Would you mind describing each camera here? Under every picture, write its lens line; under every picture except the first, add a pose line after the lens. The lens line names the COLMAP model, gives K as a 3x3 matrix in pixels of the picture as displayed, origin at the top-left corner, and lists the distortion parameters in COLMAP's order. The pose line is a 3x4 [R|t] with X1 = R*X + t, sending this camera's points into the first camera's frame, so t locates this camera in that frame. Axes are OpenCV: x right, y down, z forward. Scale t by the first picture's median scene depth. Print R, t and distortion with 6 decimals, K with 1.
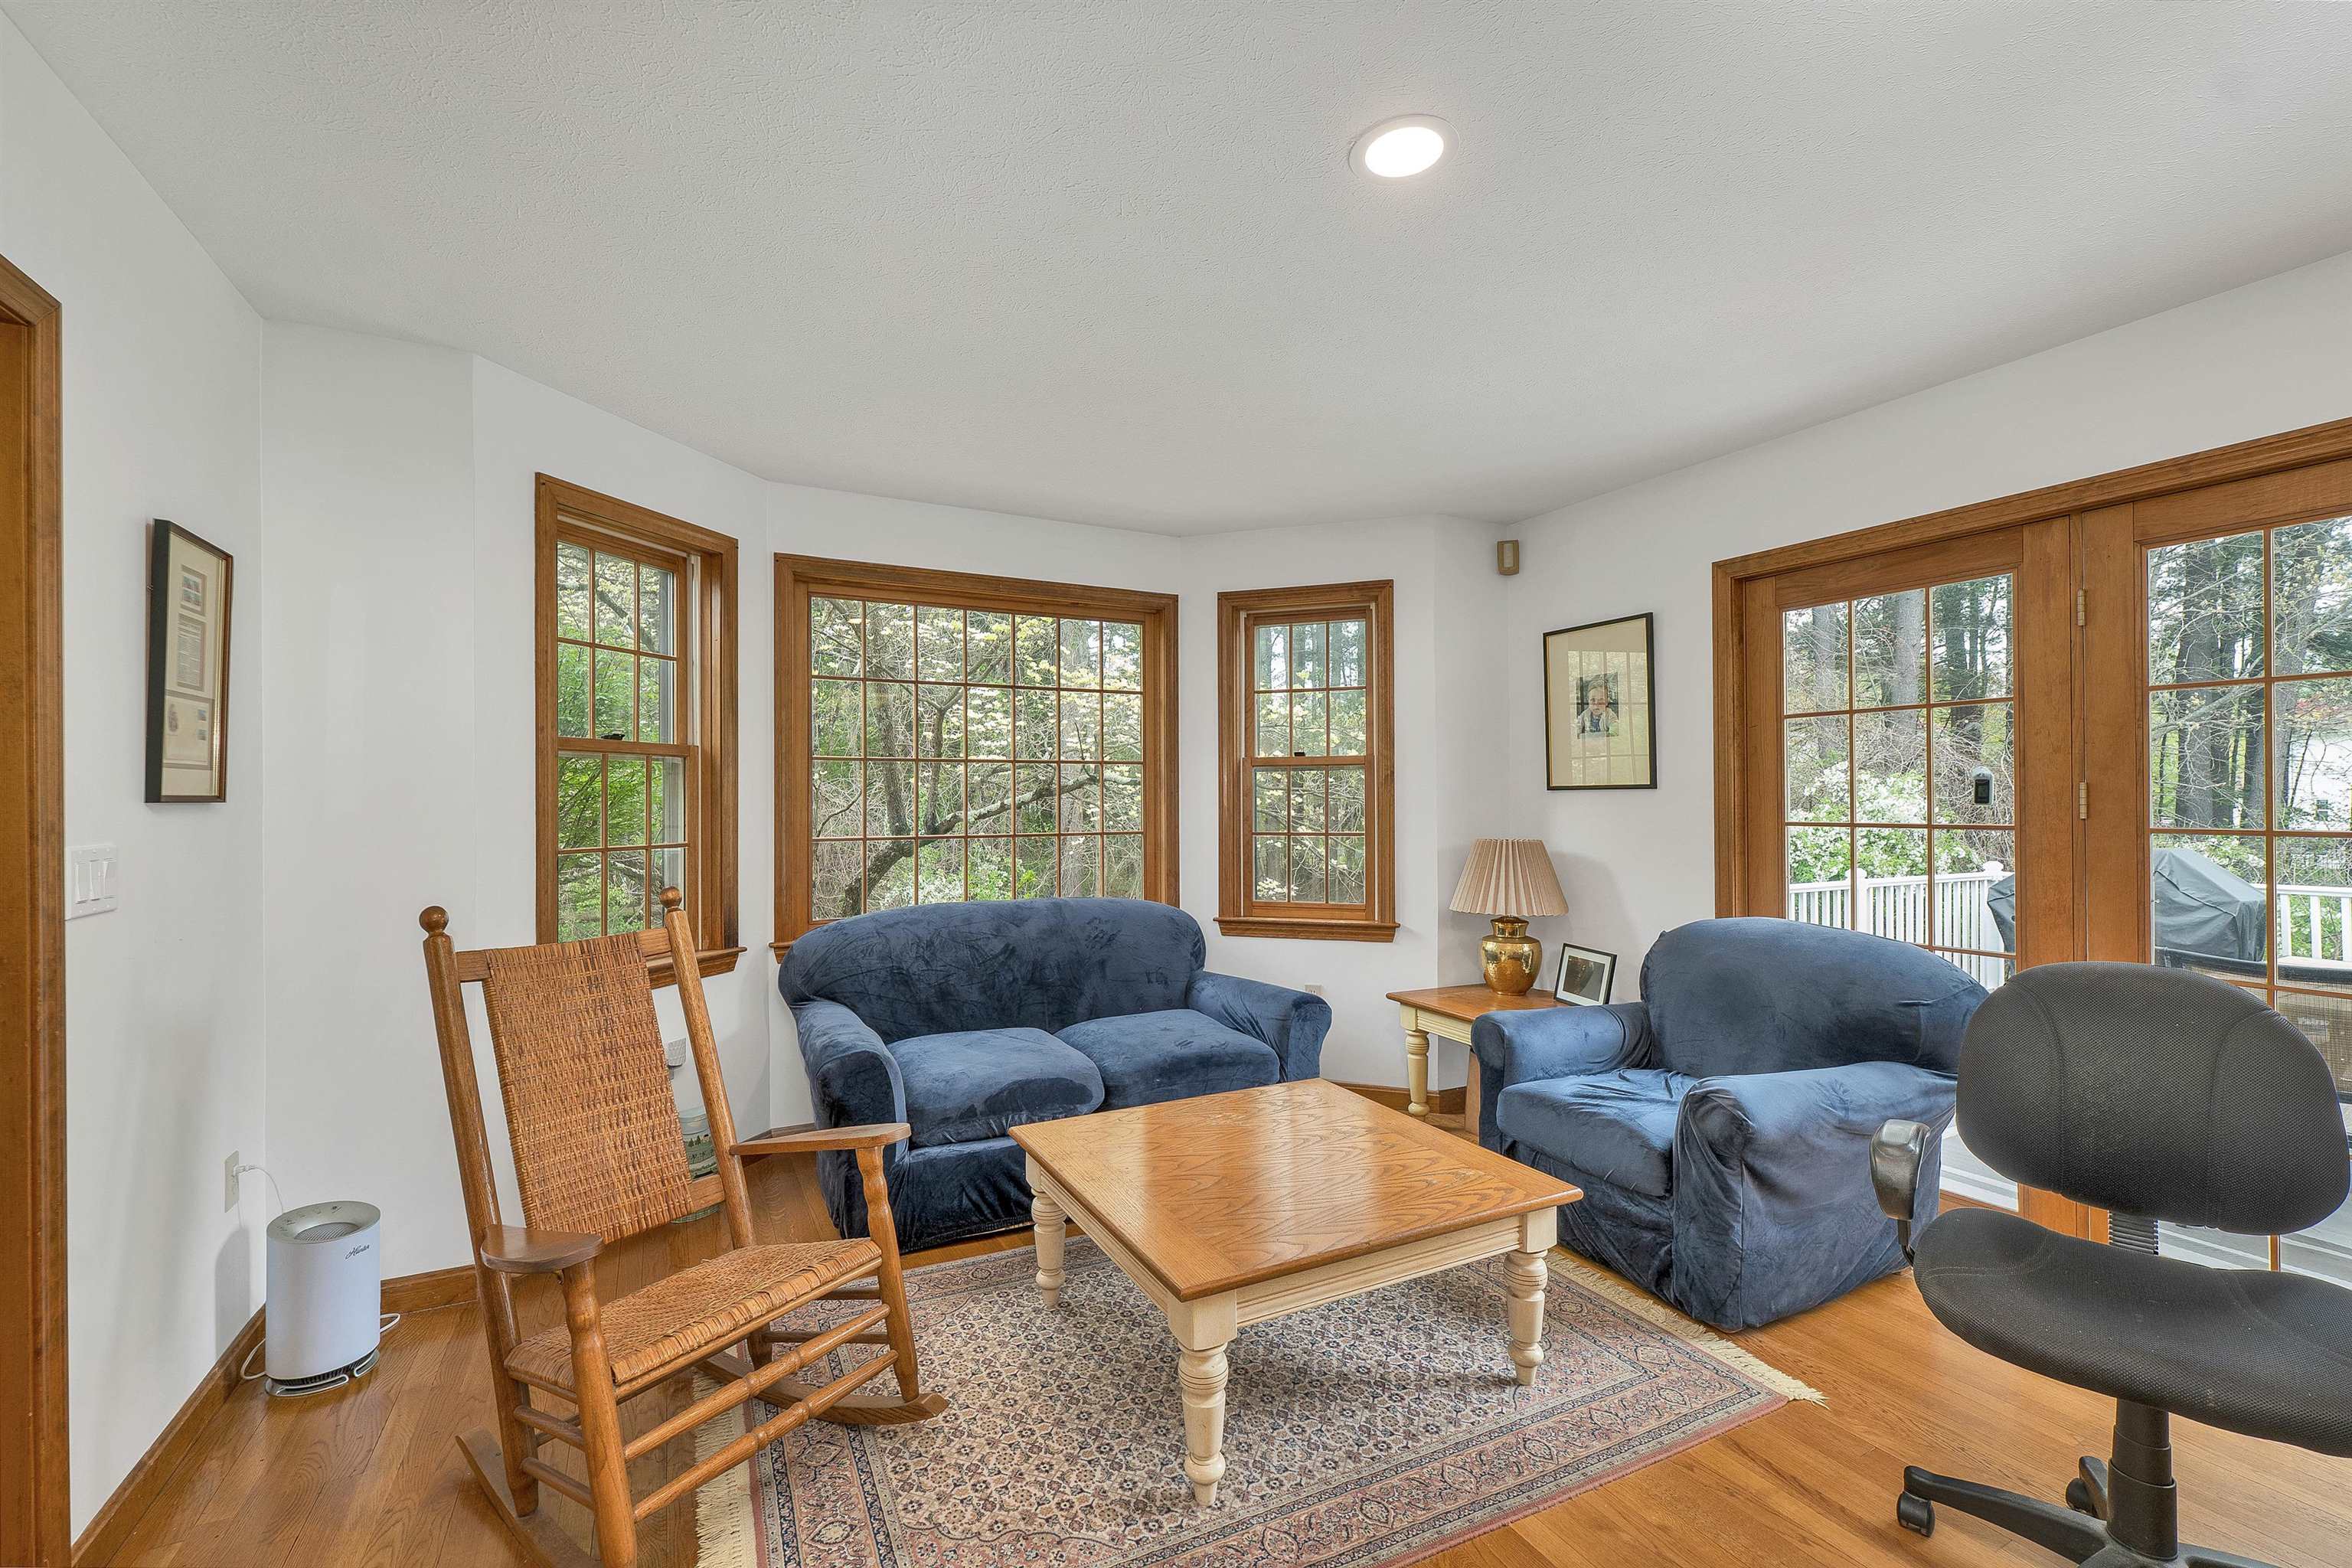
lens RADIAL K [[986.7, 0, 1158.1], [0, 986.7, 796.2], [0, 0, 1]] dist [-0.001795, 0.001564]
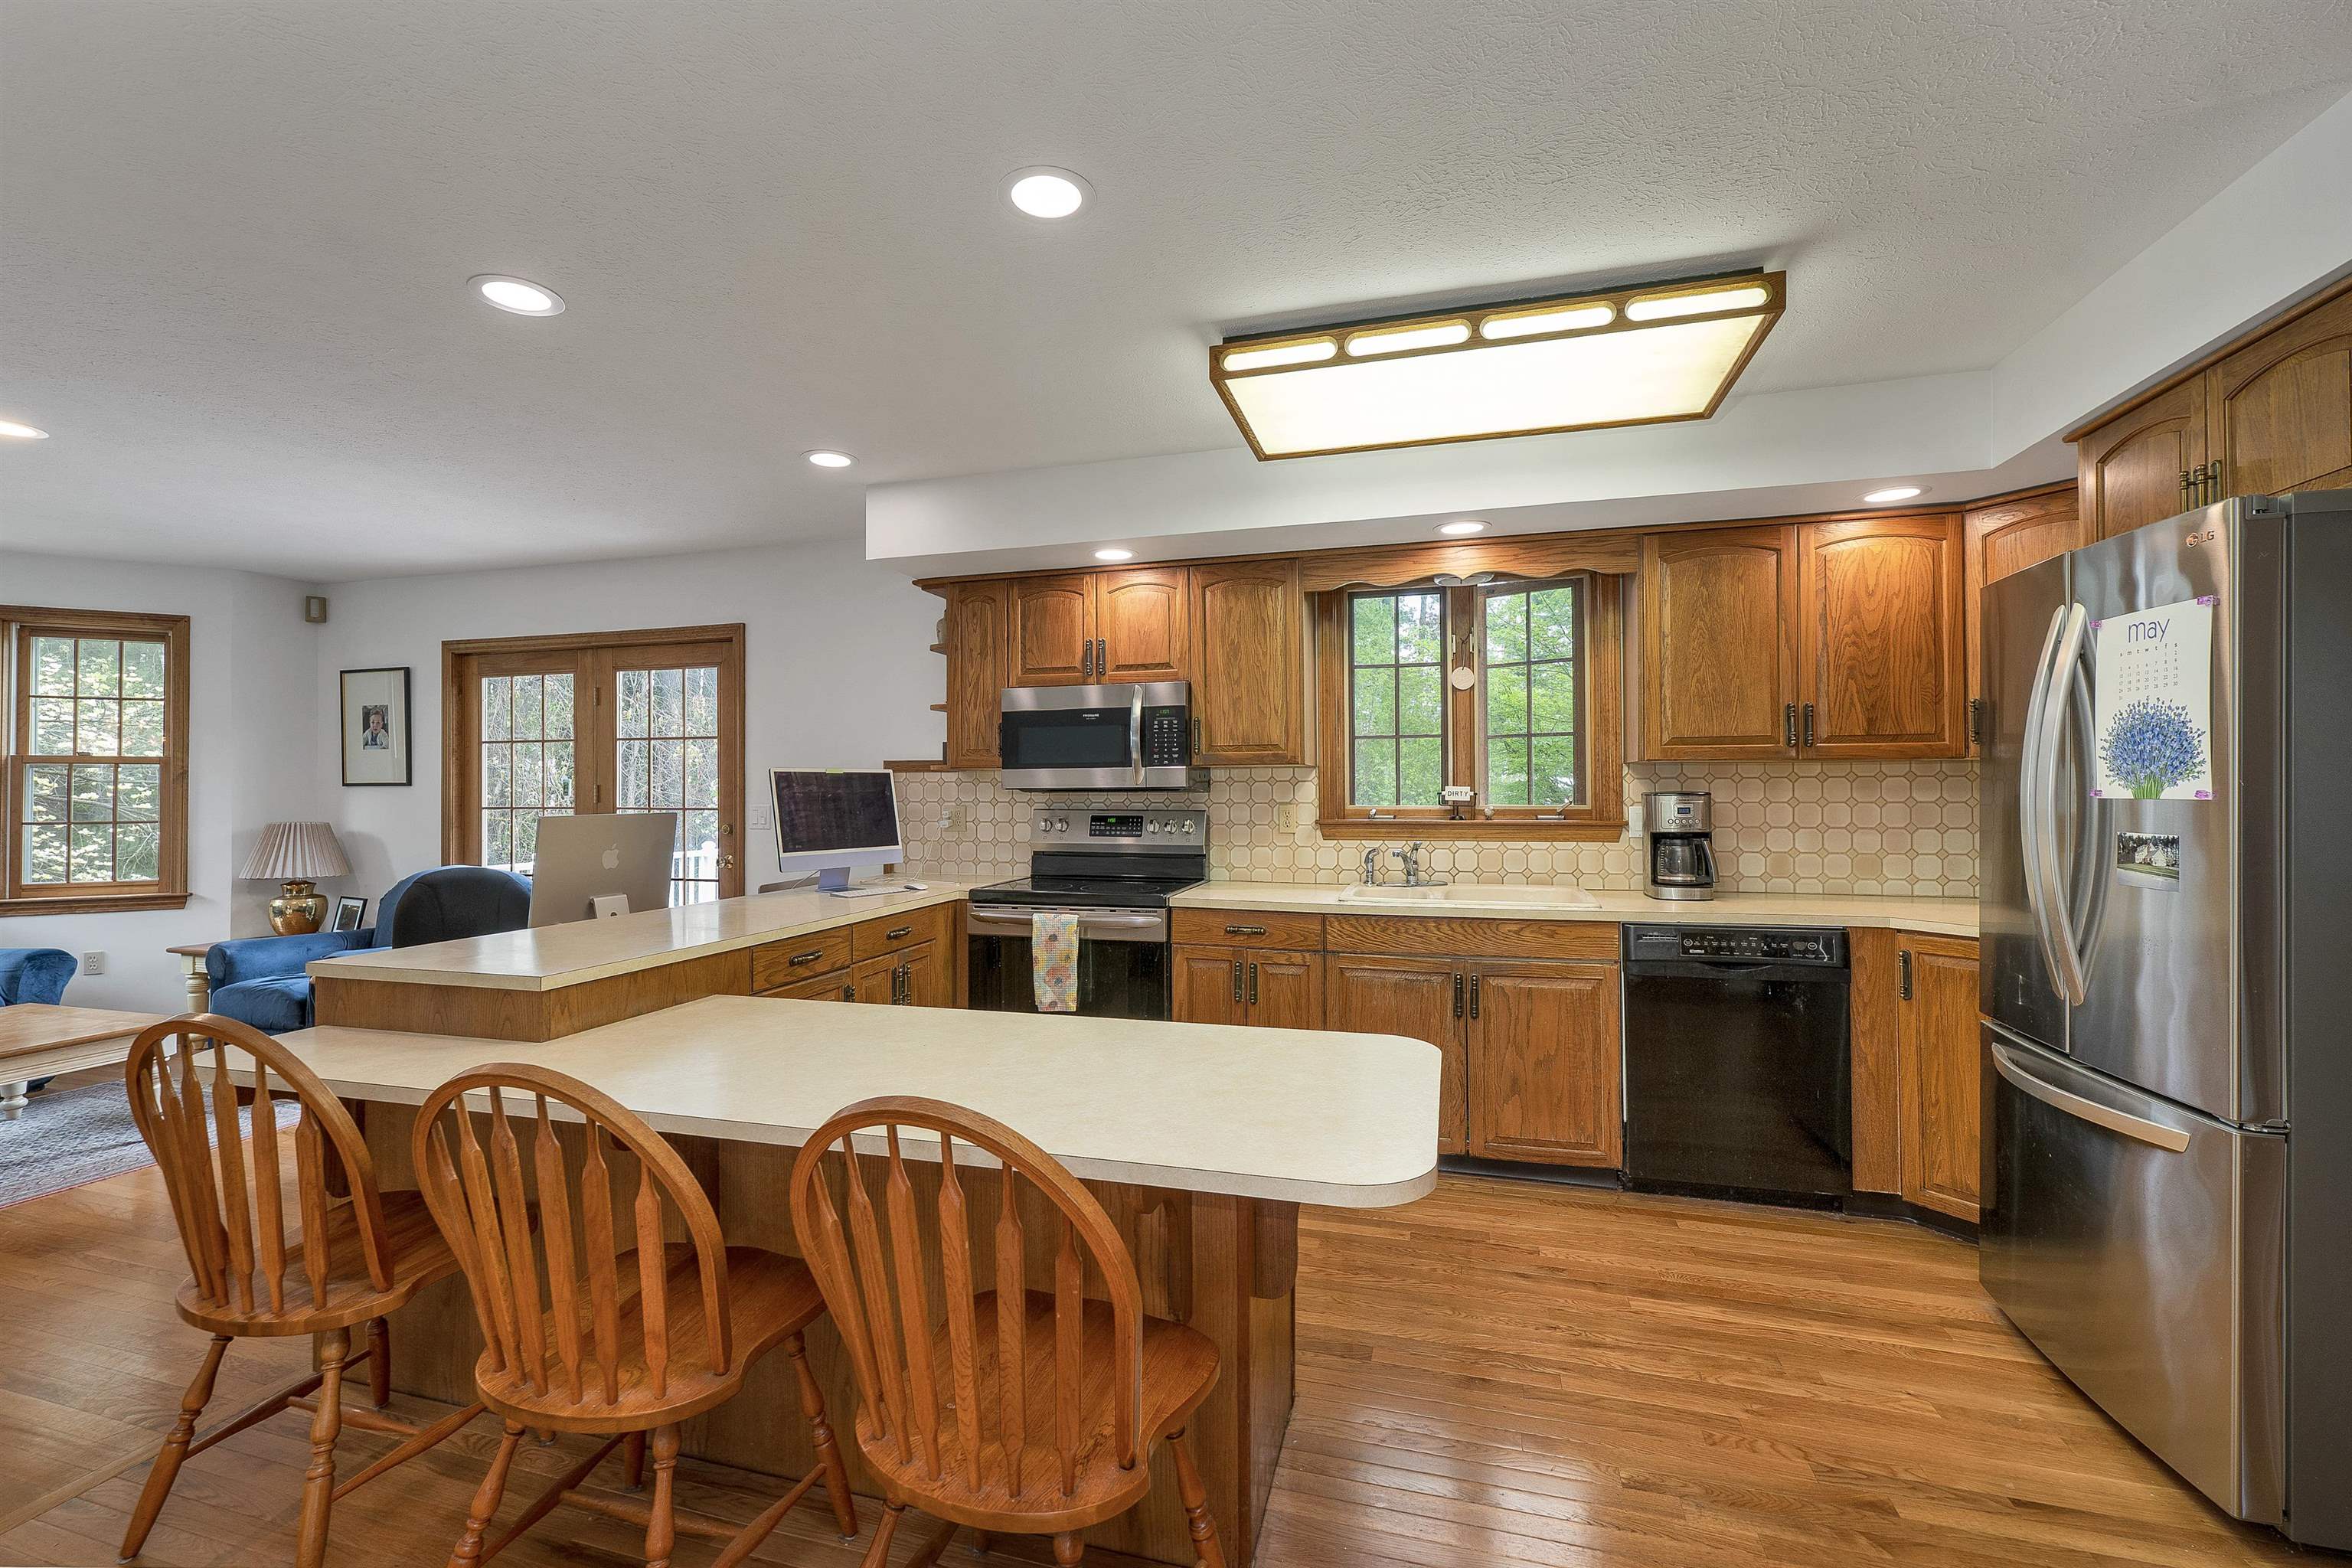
lens RADIAL K [[986.7, 0, 1153.4], [0, 986.7, 776.9], [0, 0, 1]] dist [-0.001795, 0.001564]
pose [[0.678326, 0.014955, 0.734609, 0.160117], [-0.002380, 0.999832, -0.018157, 0.002943], [-0.734757, 0.010568, 0.678248, -0.771184]]
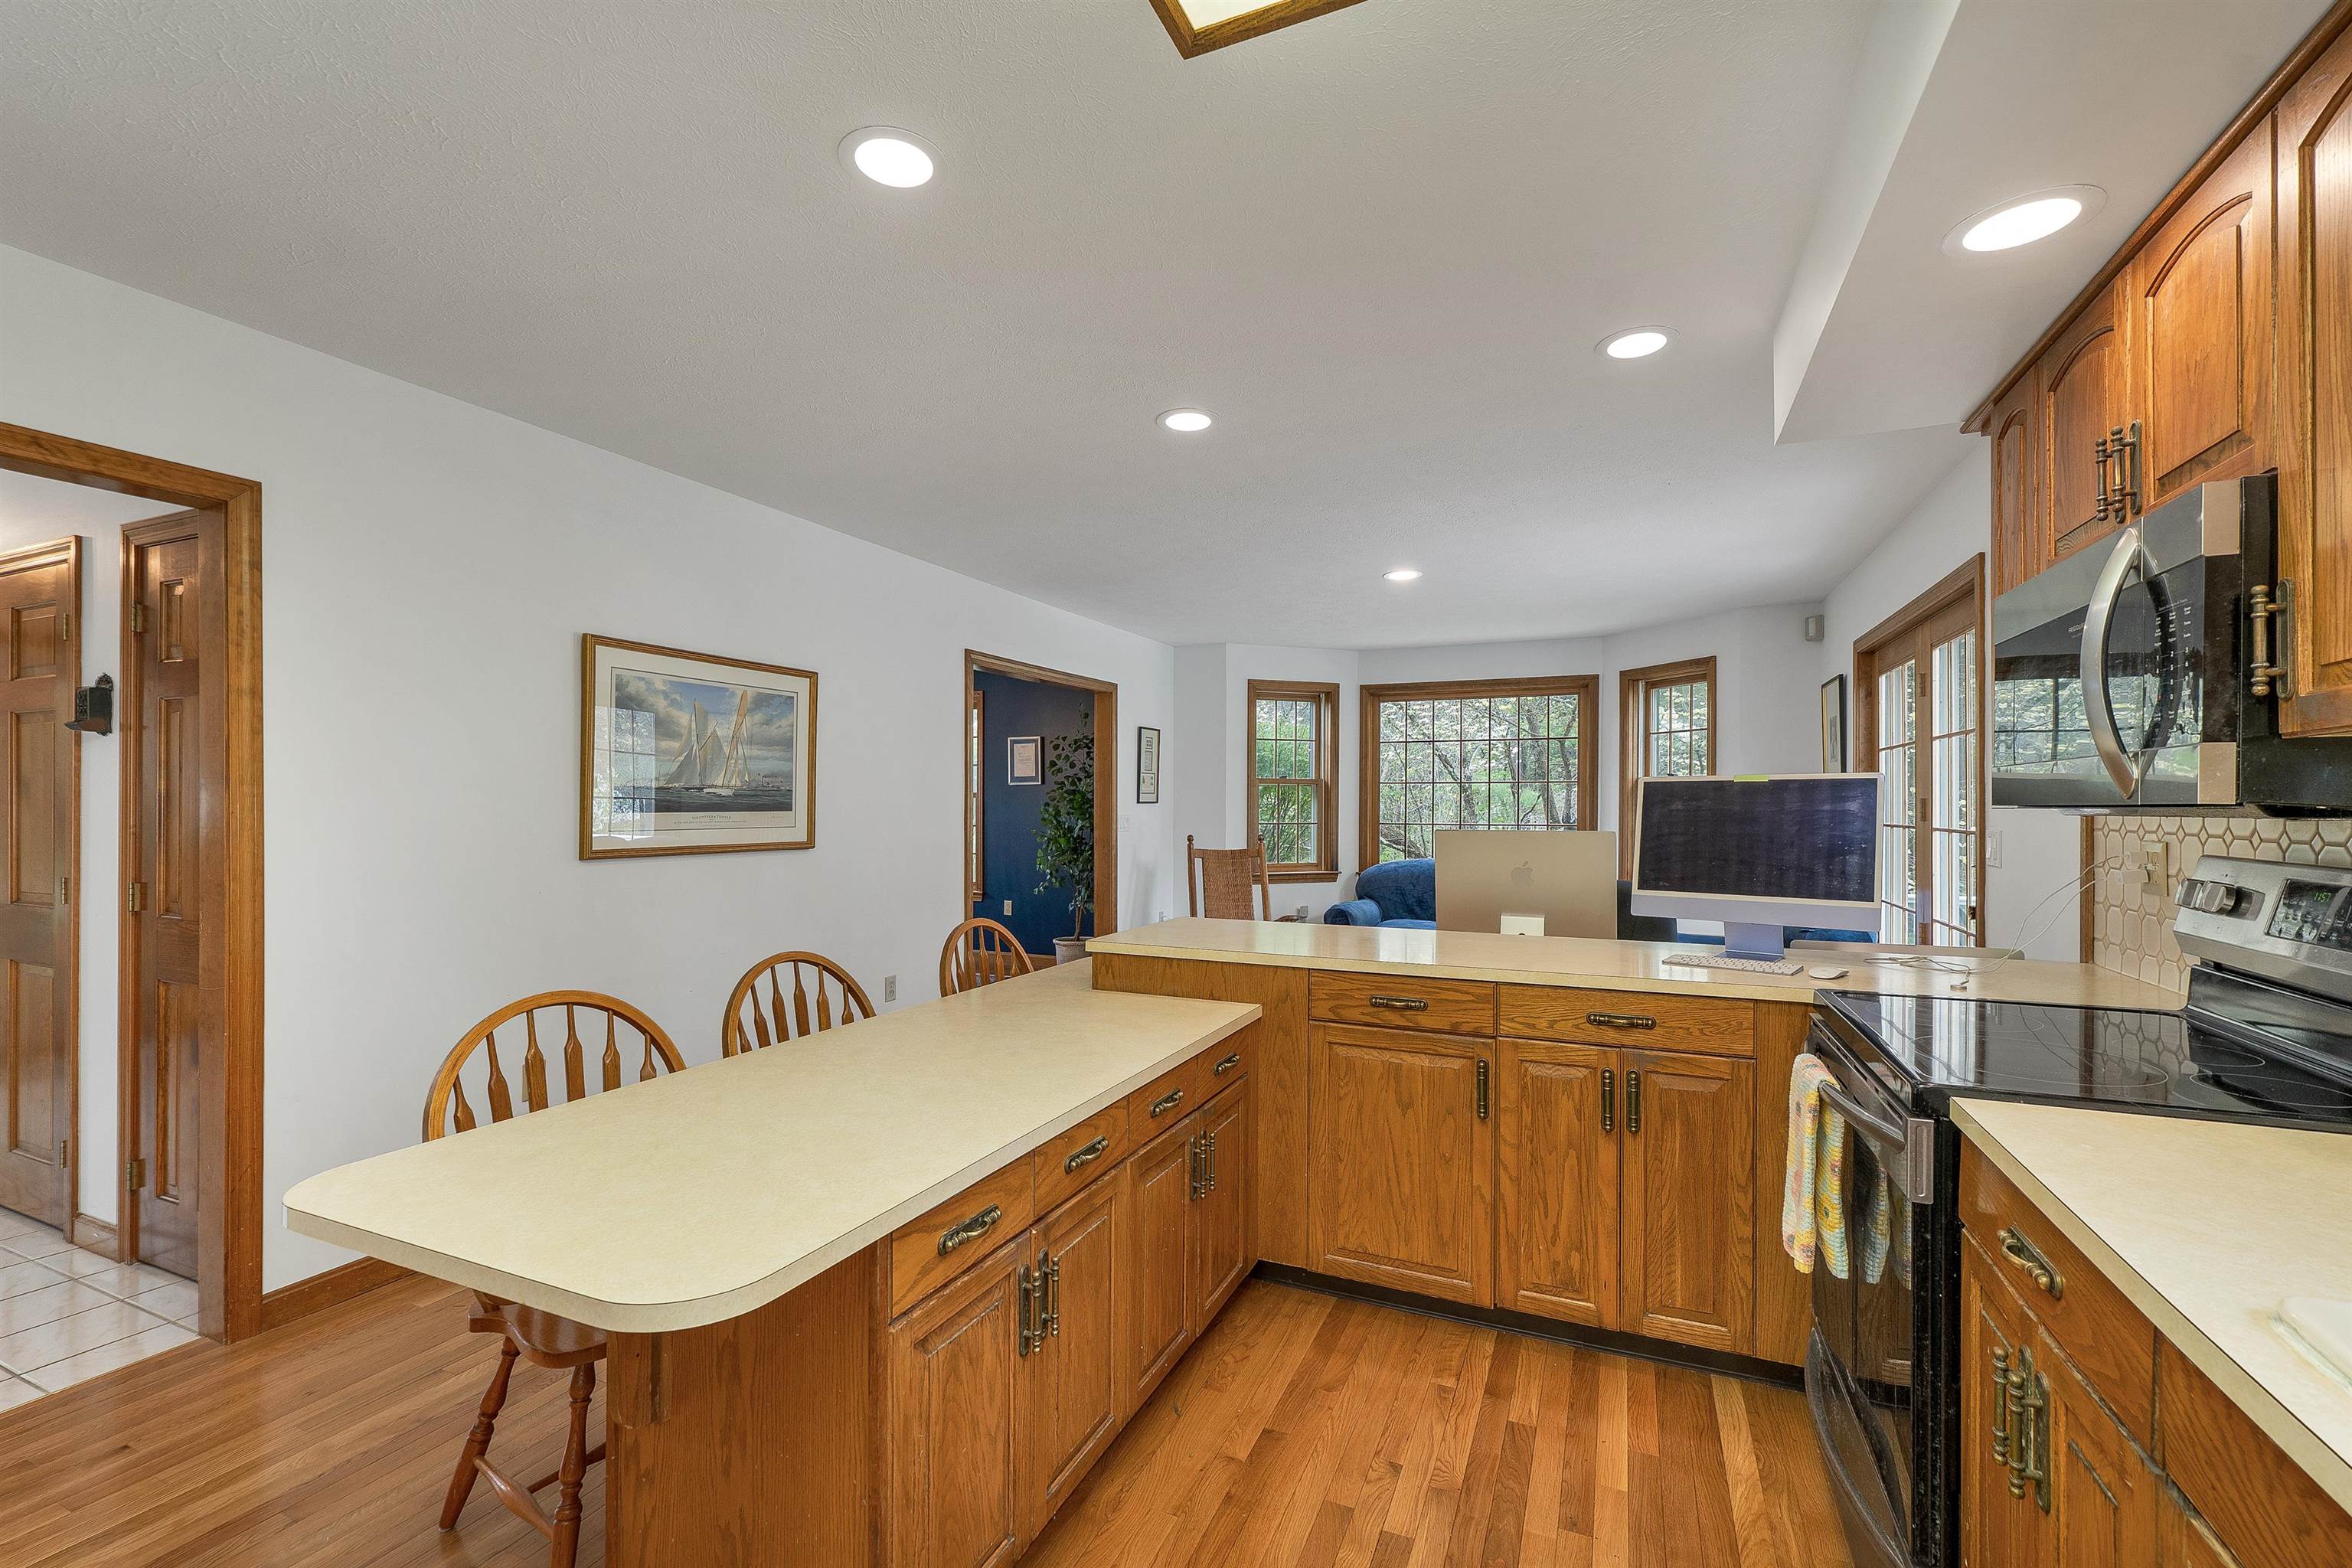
lens RADIAL K [[986.7, 0, 1171.7], [0, 986.7, 799.4], [0, 0, 1]] dist [-0.001795, 0.001564]
pose [[0.638911, 0.001218, -0.769279, 0.900053], [-0.001361, 0.999999, 0.000454, -0.004915], [0.769279, 0.000757, 0.638912, -0.595854]]
